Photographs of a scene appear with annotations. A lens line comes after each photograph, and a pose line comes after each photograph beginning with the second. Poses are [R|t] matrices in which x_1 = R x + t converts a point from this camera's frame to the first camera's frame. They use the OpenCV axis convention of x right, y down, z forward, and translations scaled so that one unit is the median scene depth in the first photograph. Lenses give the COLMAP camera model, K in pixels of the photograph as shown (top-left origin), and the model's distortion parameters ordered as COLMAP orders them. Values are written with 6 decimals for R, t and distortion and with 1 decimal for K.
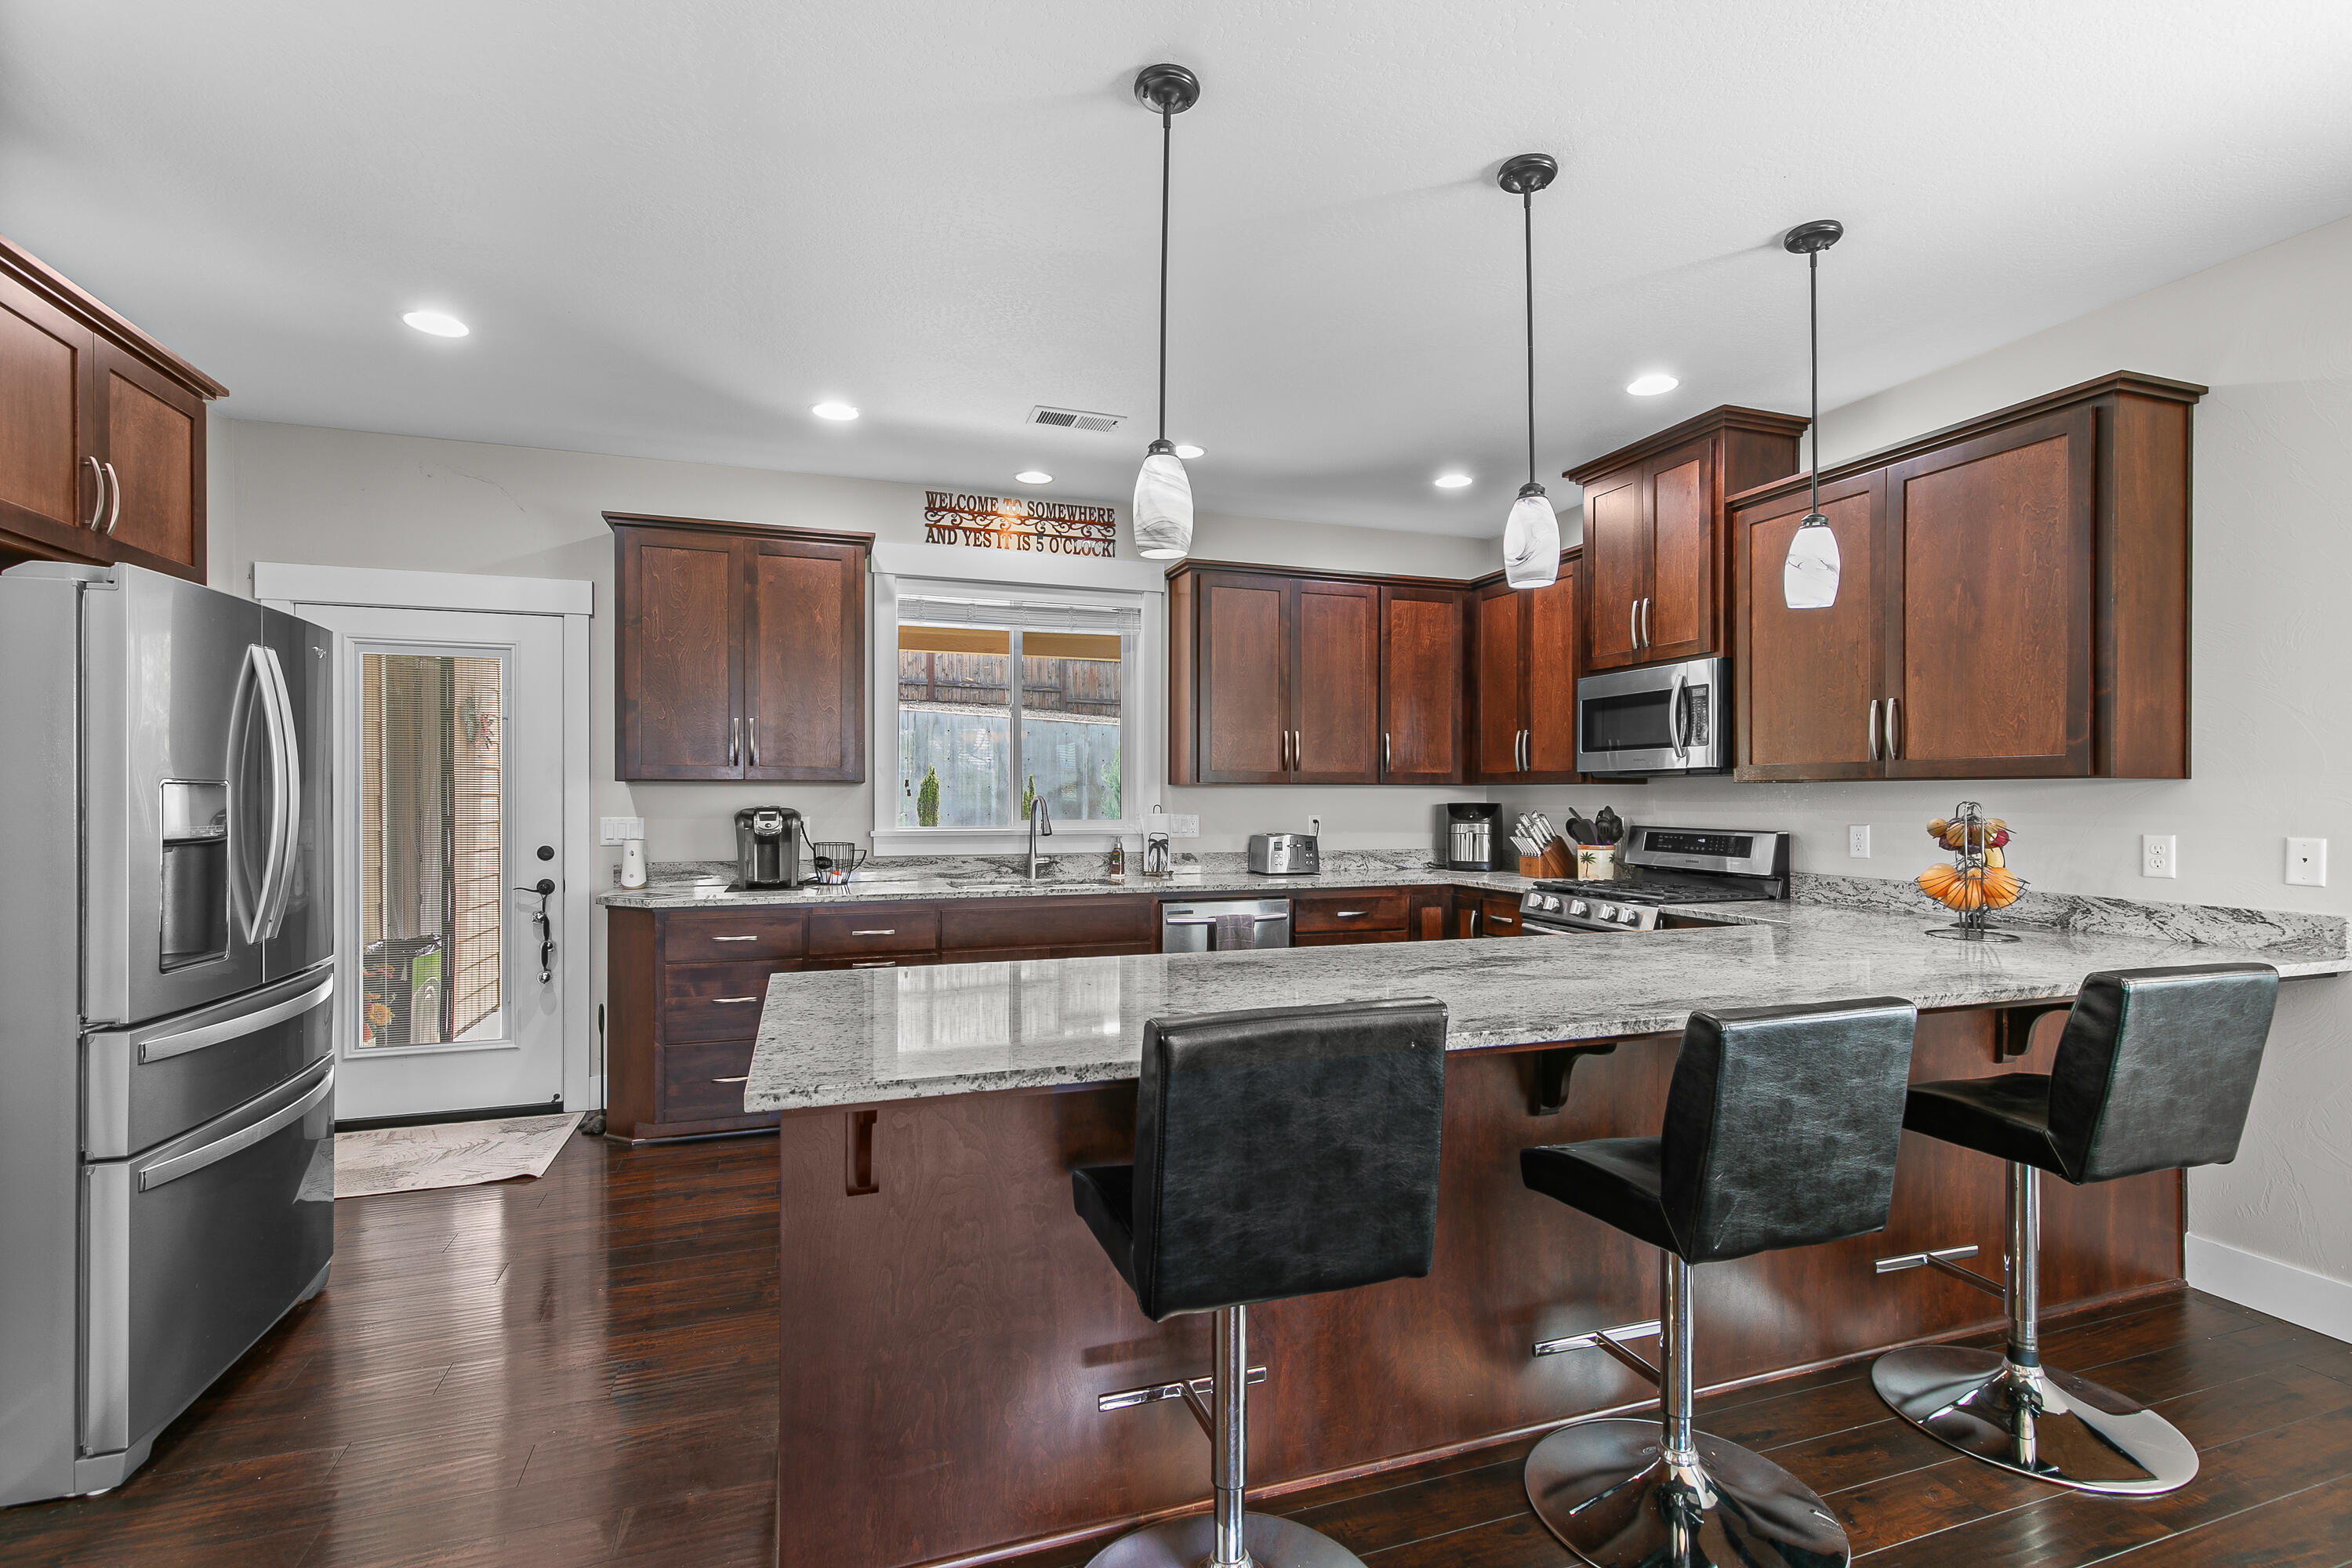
lens RADIAL K [[1075.5, 0, 1187.8], [0, 1075.5, 798.7], [0, 0, 1]] dist [0.008857, -0.000421]
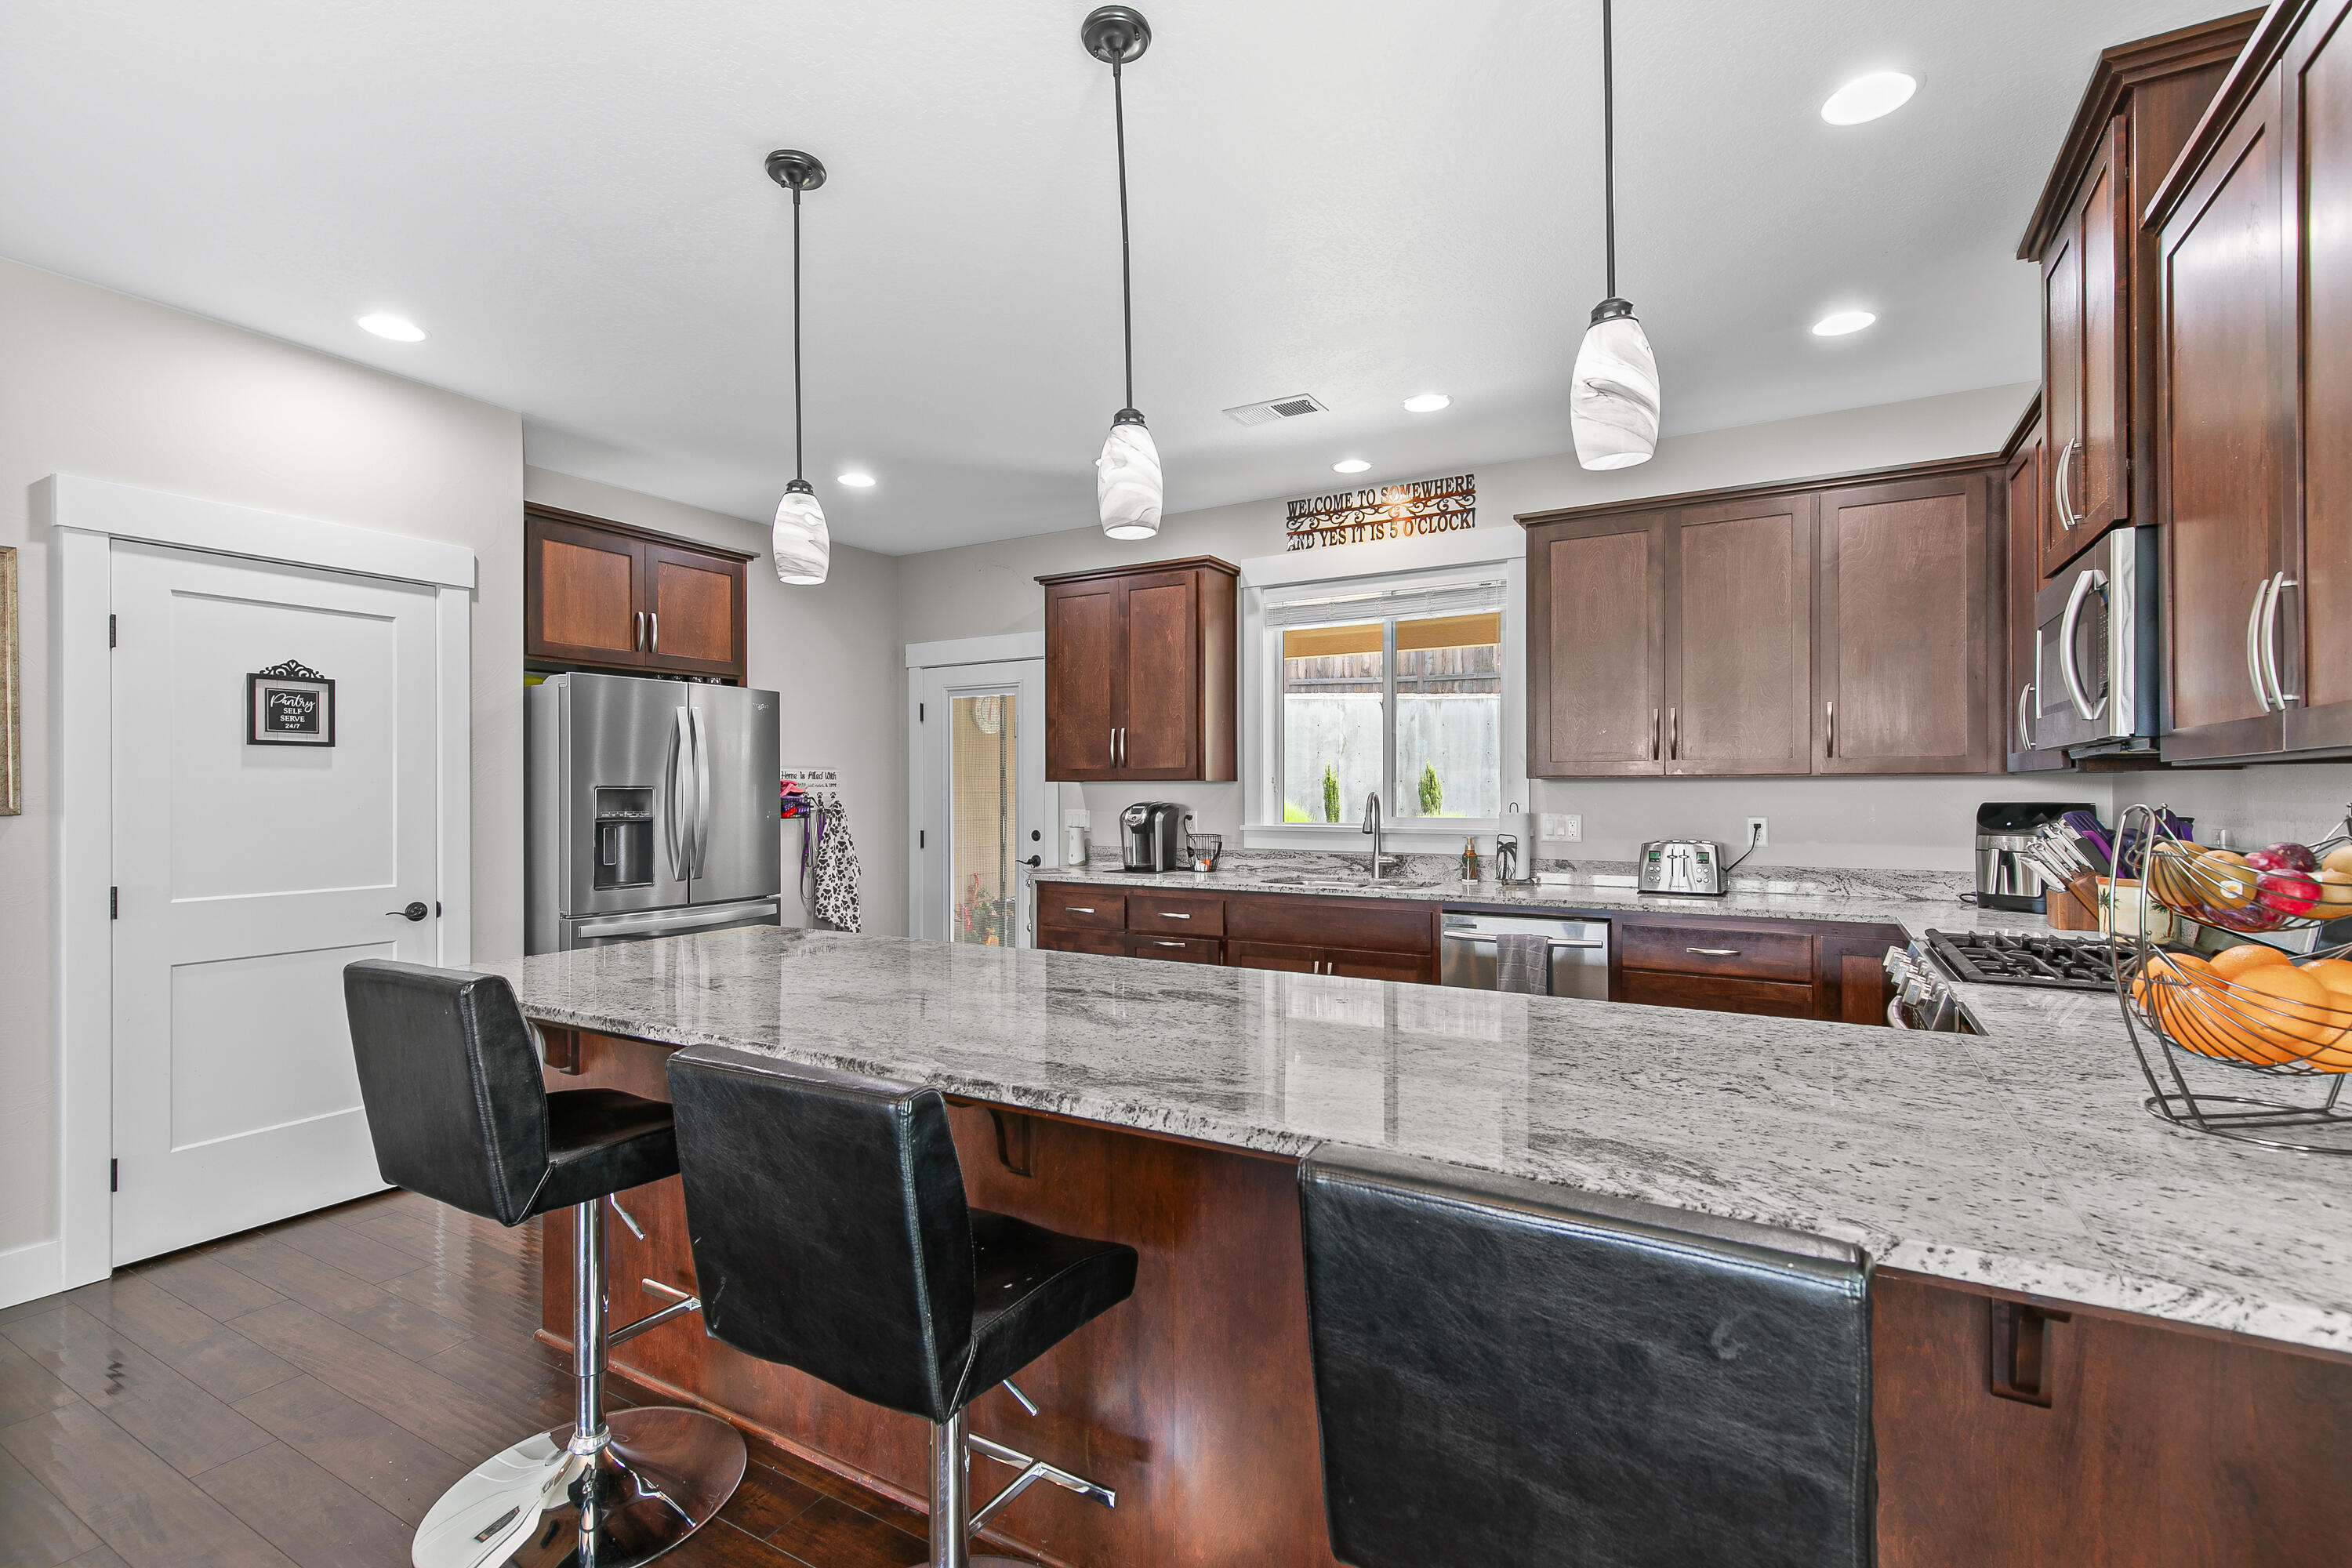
lens RADIAL K [[1056.0, 0, 1182.2], [0, 1056.0, 786.0], [0, 0, 1]] dist [0.009435, -0.000163]
pose [[0.651043, -0.006222, -0.759016, 0.468426], [-0.000388, 0.999964, -0.008529, -0.000073], [0.759041, 0.005848, 0.651016, 0.252397]]
